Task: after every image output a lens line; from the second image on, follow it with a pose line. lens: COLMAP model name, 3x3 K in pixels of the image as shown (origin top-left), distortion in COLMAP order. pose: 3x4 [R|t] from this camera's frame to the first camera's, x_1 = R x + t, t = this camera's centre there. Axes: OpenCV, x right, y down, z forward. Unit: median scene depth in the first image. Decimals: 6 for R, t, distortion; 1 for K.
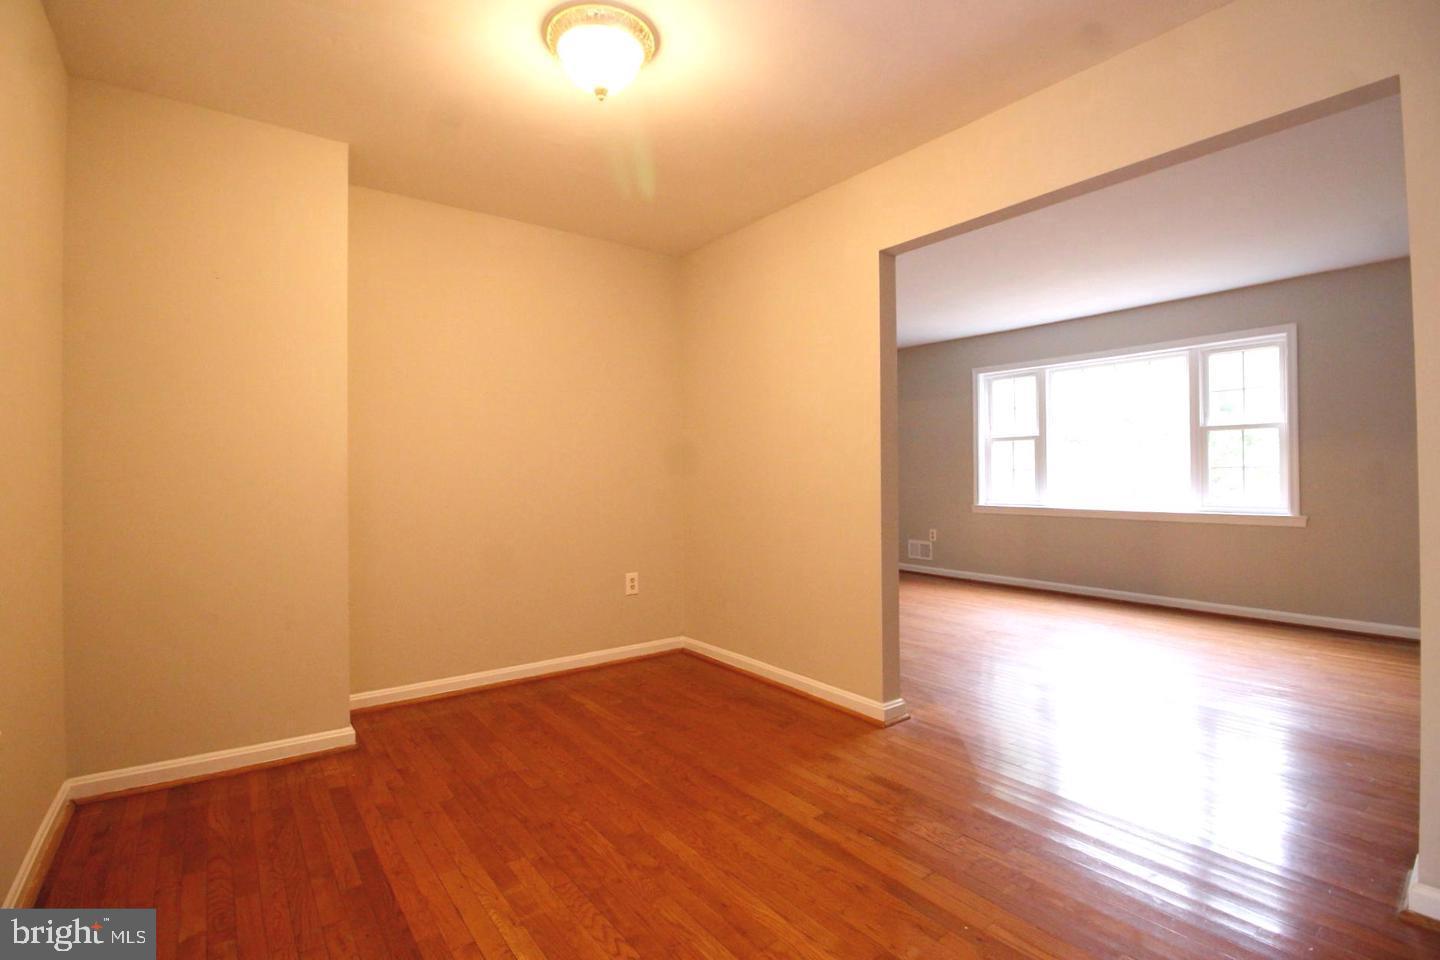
lens RADIAL K [[665.3, 0, 699.1], [0, 665.3, 465.2], [0, 0, 1]] dist [-0.012146, -0.000883]
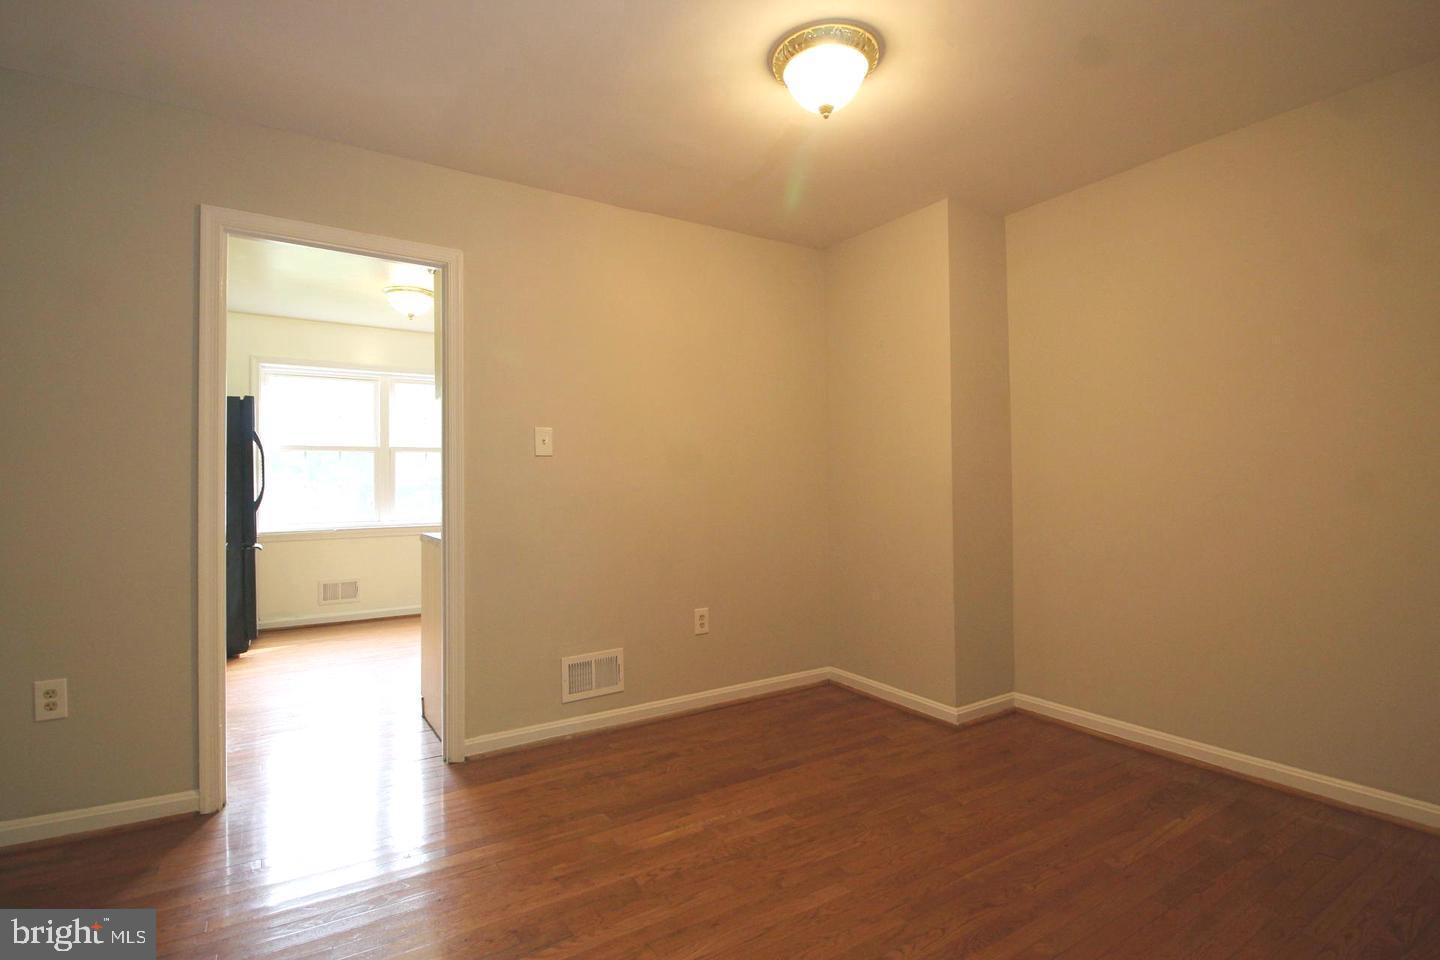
lens RADIAL K [[704.7, 0, 720.0], [0, 704.7, 480.0], [0, 0, 1]] dist [0.000265, -0.000057]
pose [[-0.059516, -0.002007, -0.998225, 0.897260], [0.023493, 0.999718, -0.003411, 0.011013], [0.997951, -0.023654, -0.059452, 0.905606]]
